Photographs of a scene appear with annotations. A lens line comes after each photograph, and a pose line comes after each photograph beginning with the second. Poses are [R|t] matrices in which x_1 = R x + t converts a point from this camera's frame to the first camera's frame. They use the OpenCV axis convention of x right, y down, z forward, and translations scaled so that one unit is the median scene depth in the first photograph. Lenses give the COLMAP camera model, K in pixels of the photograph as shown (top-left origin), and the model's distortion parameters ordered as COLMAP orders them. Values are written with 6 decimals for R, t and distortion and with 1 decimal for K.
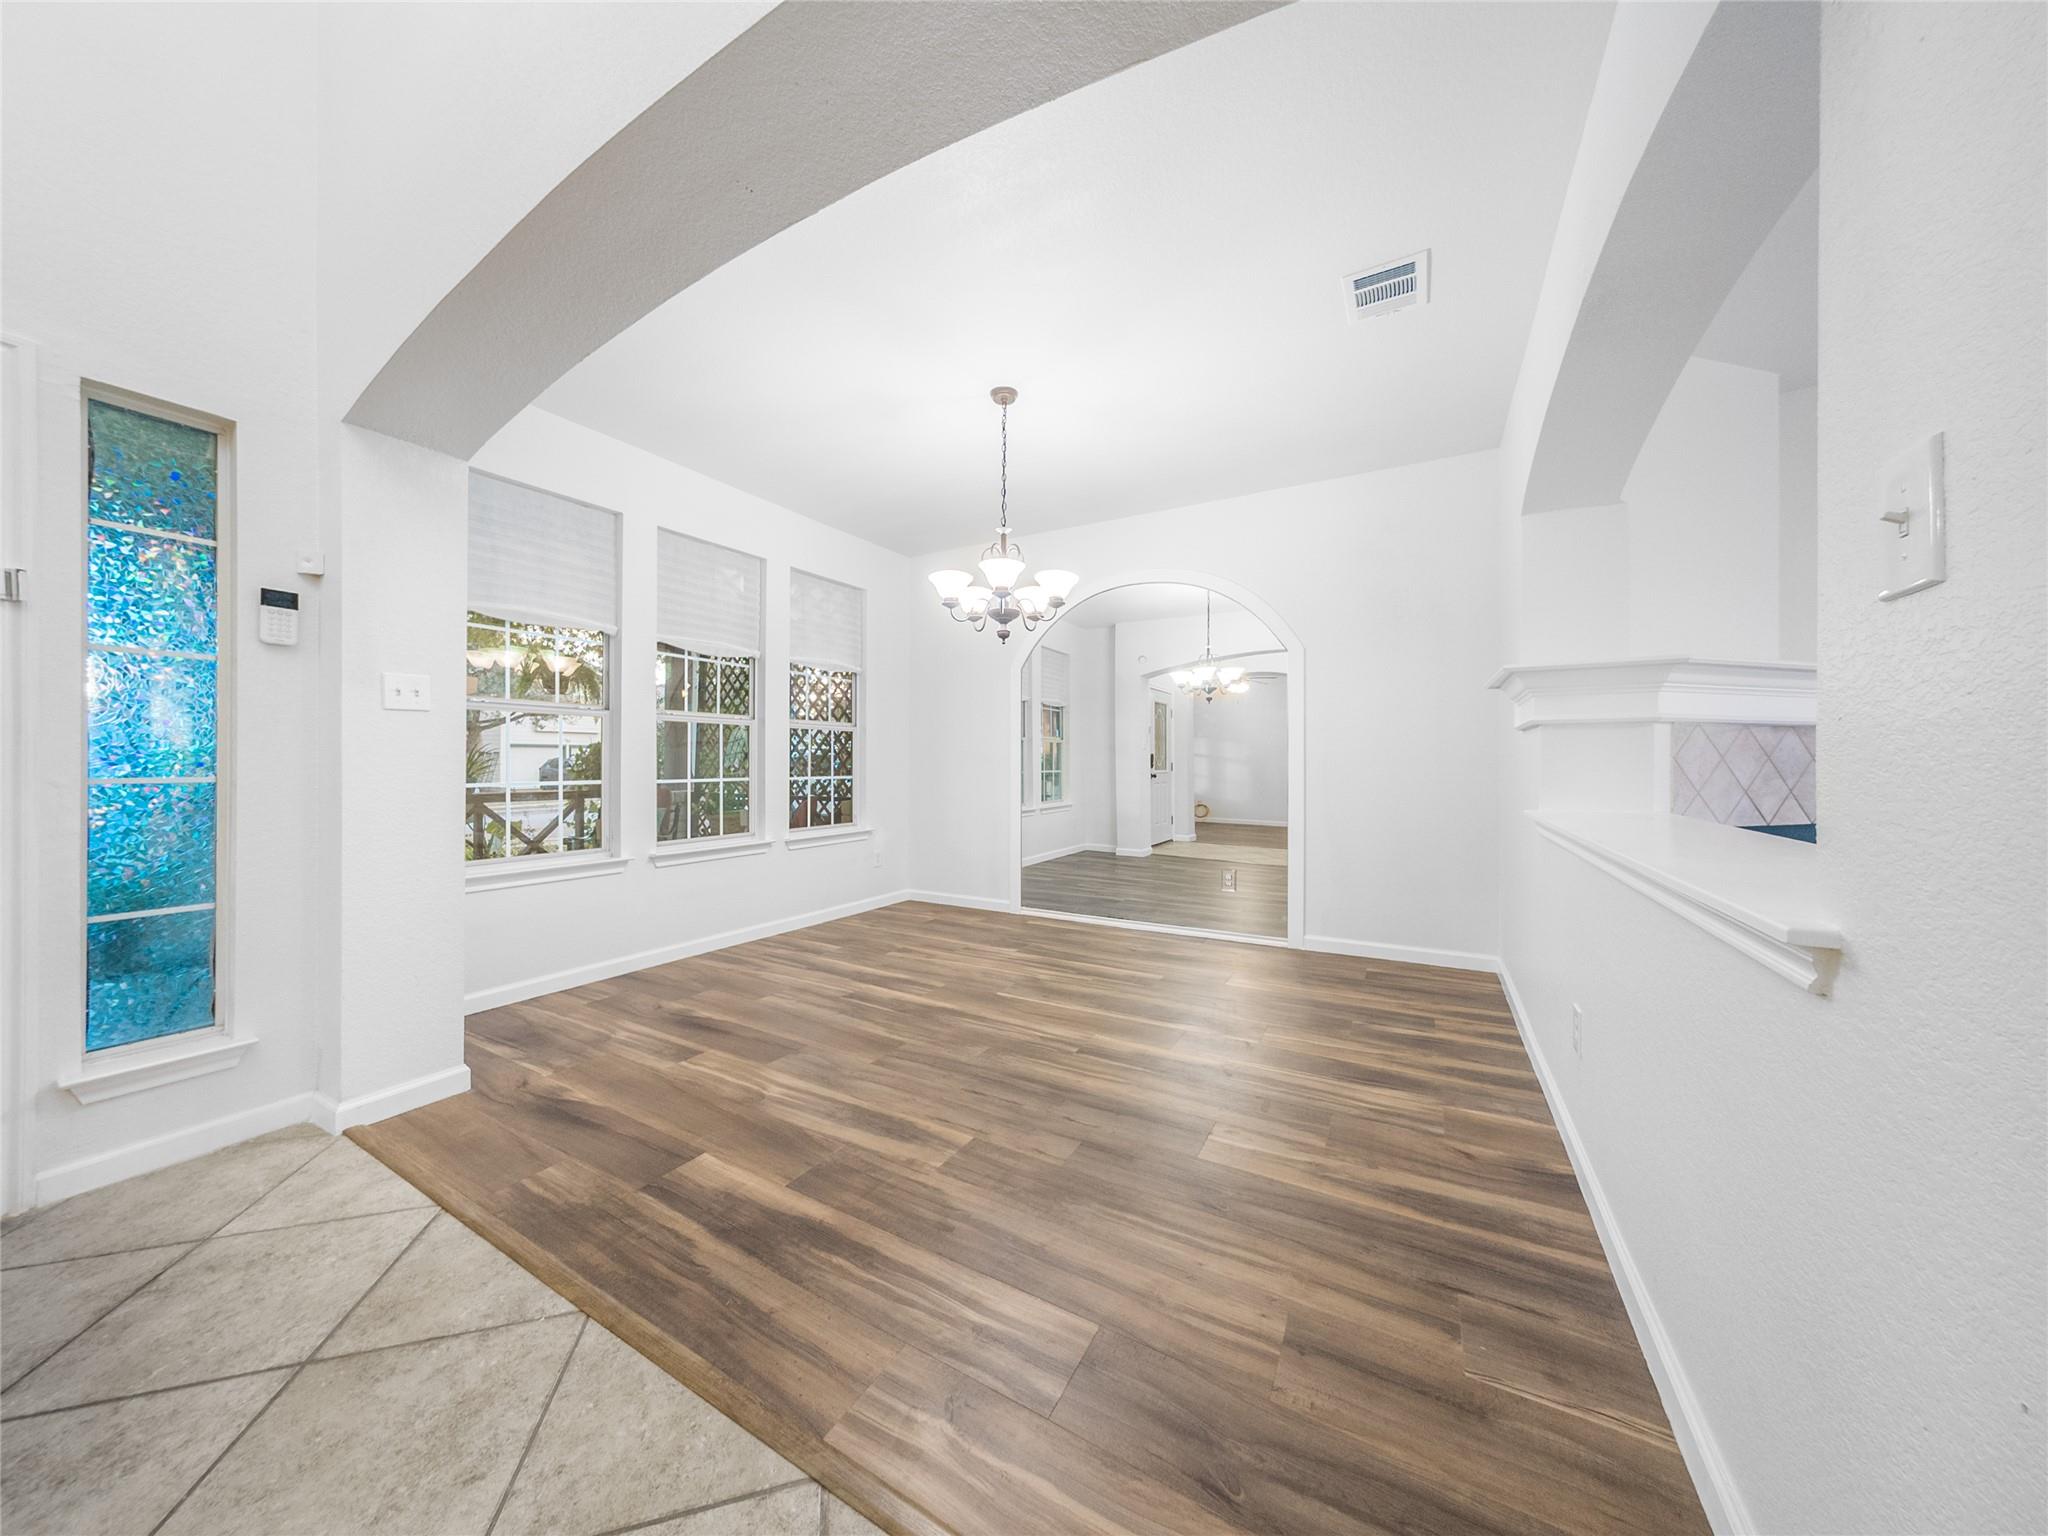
lens RADIAL K [[684.5, 0, 1024.0], [0, 684.5, 768.0], [0, 0, 1]] dist [-0.013671, 0.005964]
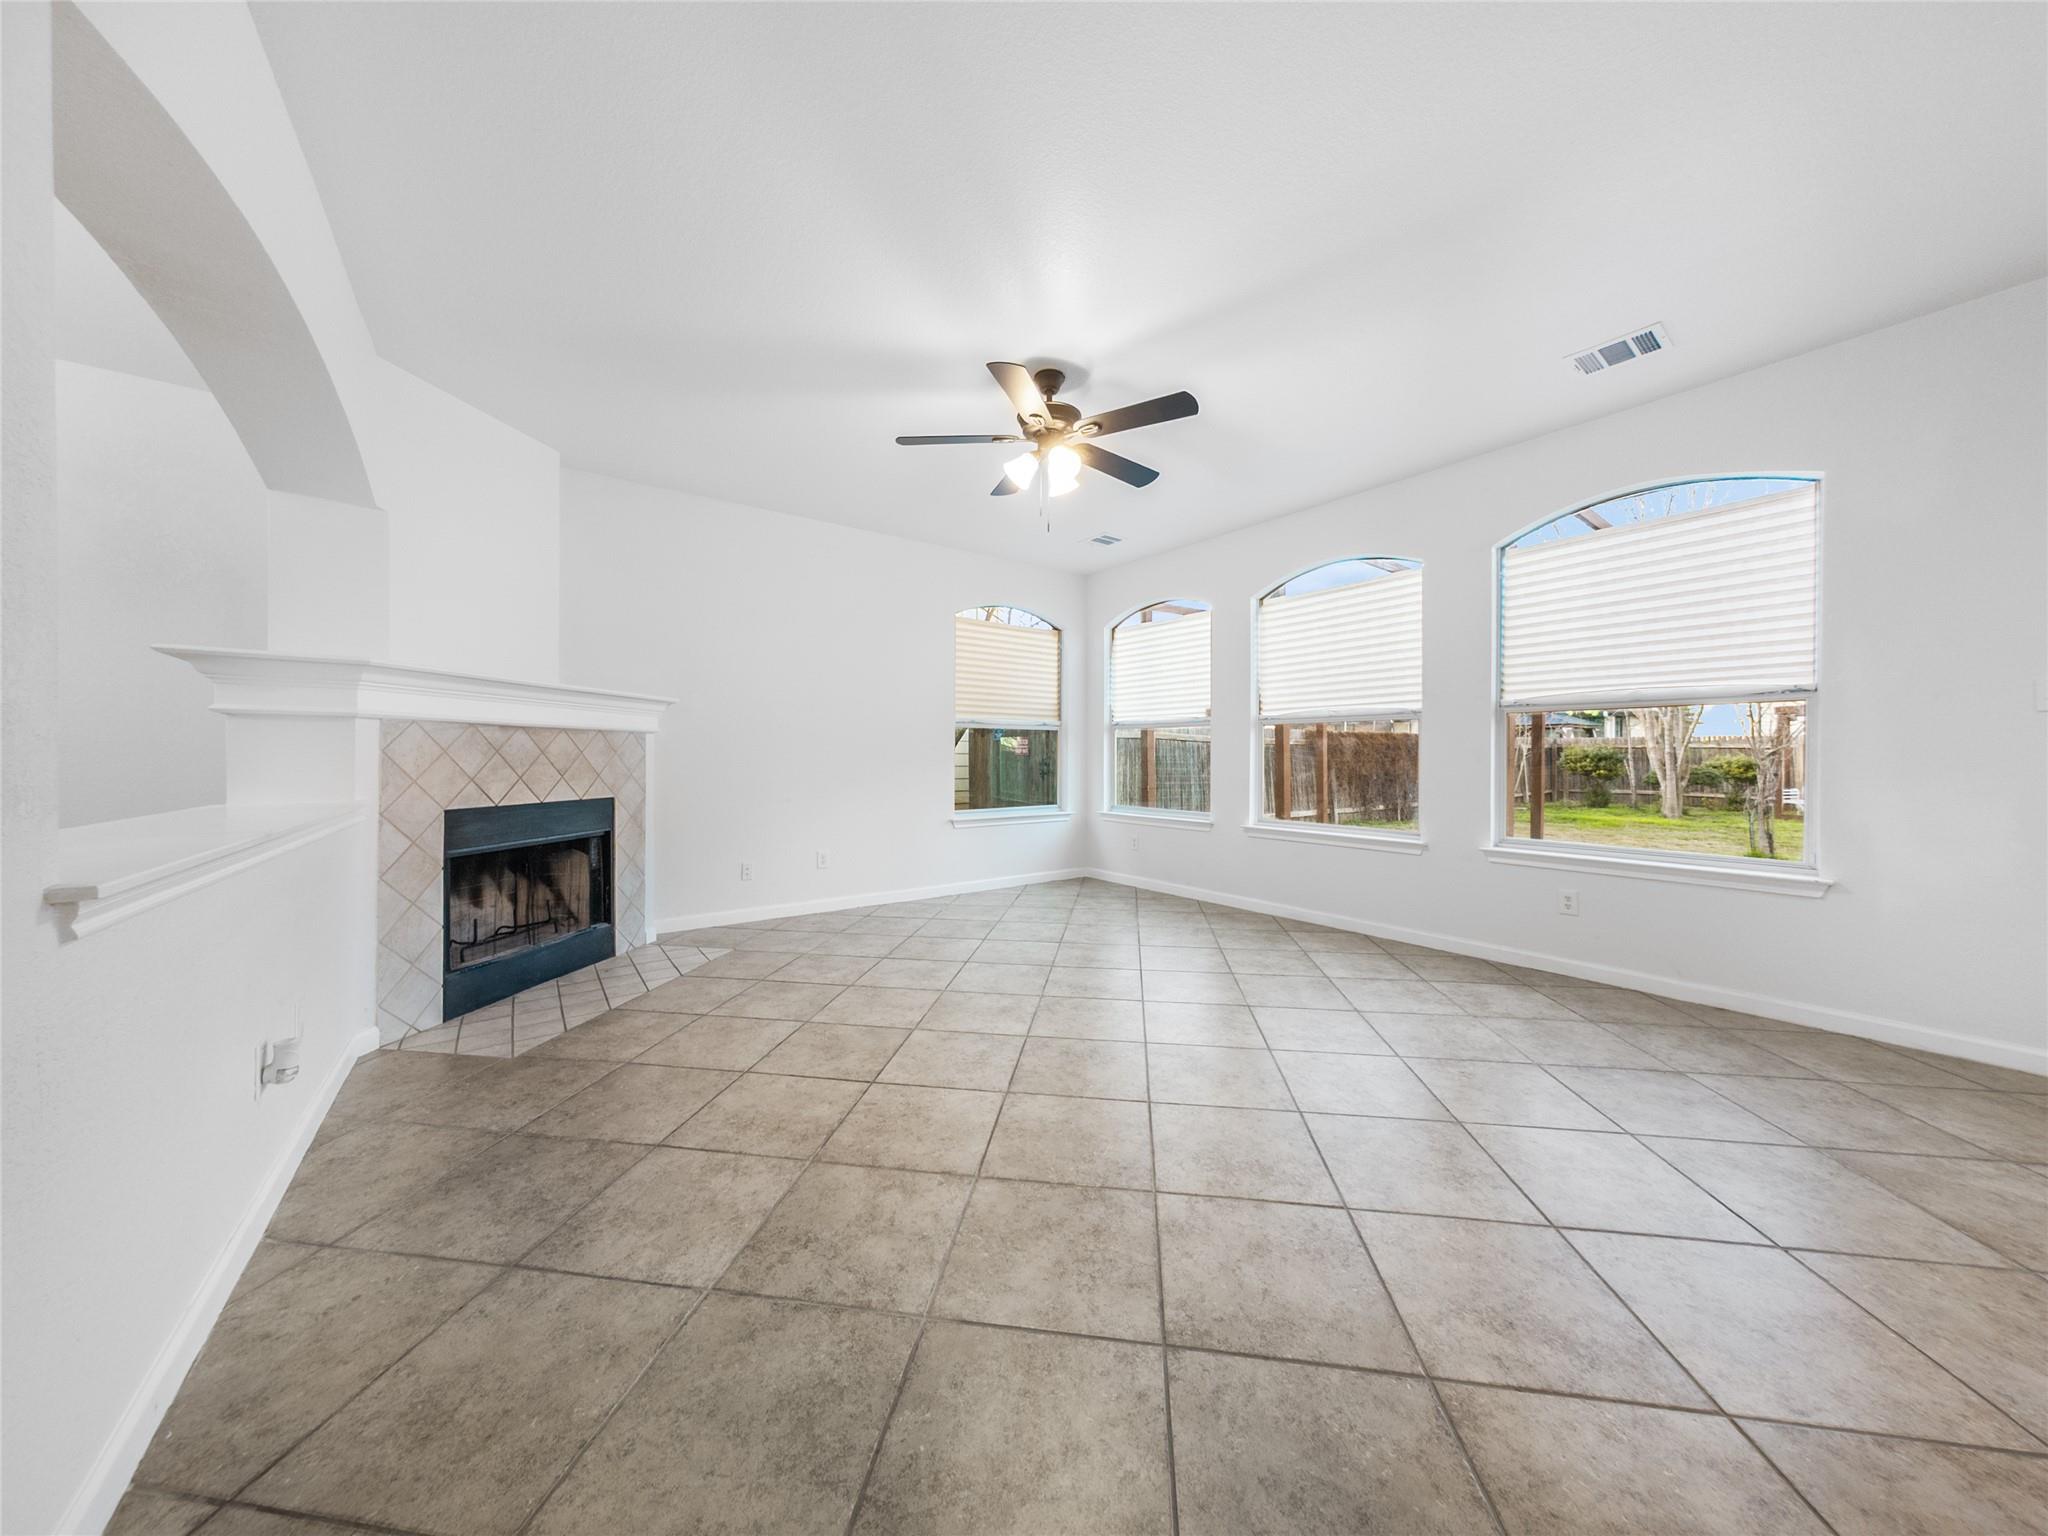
lens RADIAL K [[684.5, 0, 1024.0], [0, 684.5, 768.0], [0, 0, 1]] dist [-0.013671, 0.005964]
pose [[0.403672, -0.012460, 0.914819, 0.343370], [0.000119, 0.999908, 0.013566, -0.001316], [-0.914904, -0.005367, 0.403637, -0.389476]]
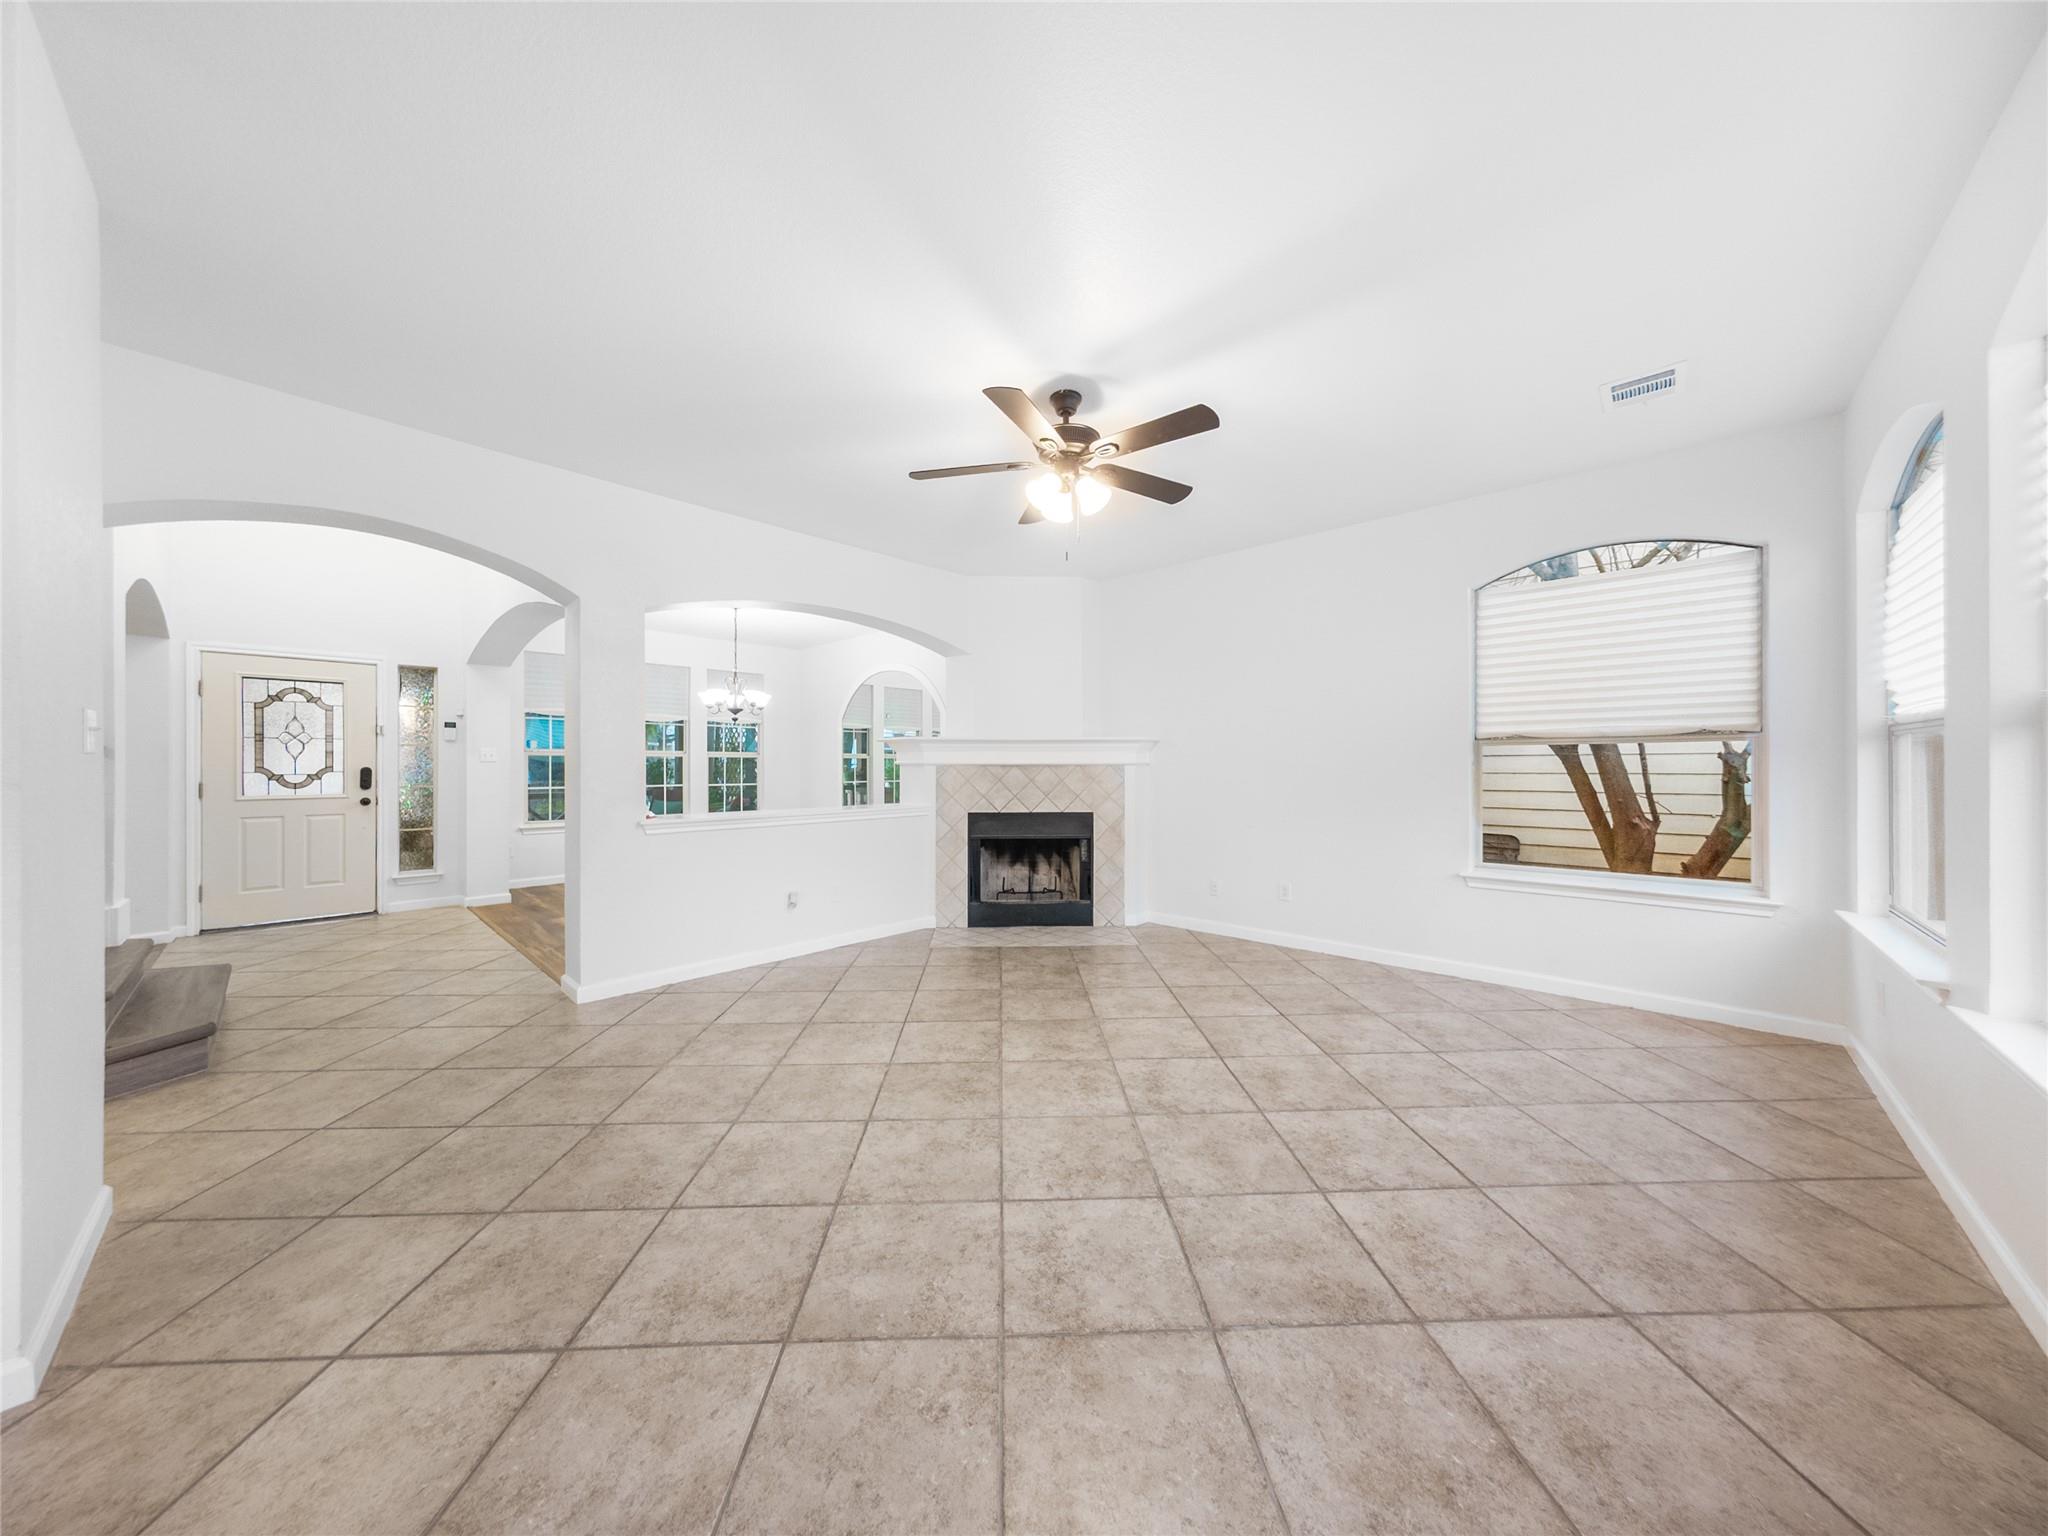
lens RADIAL K [[684.5, 0, 1024.0], [0, 684.5, 768.0], [0, 0, 1]] dist [-0.013671, 0.005964]
pose [[0.973030, 0.001158, -0.230677, 1.667010], [-0.001654, 0.999997, -0.001958, -0.050030], [0.230674, 0.002287, 0.973029, -1.075944]]
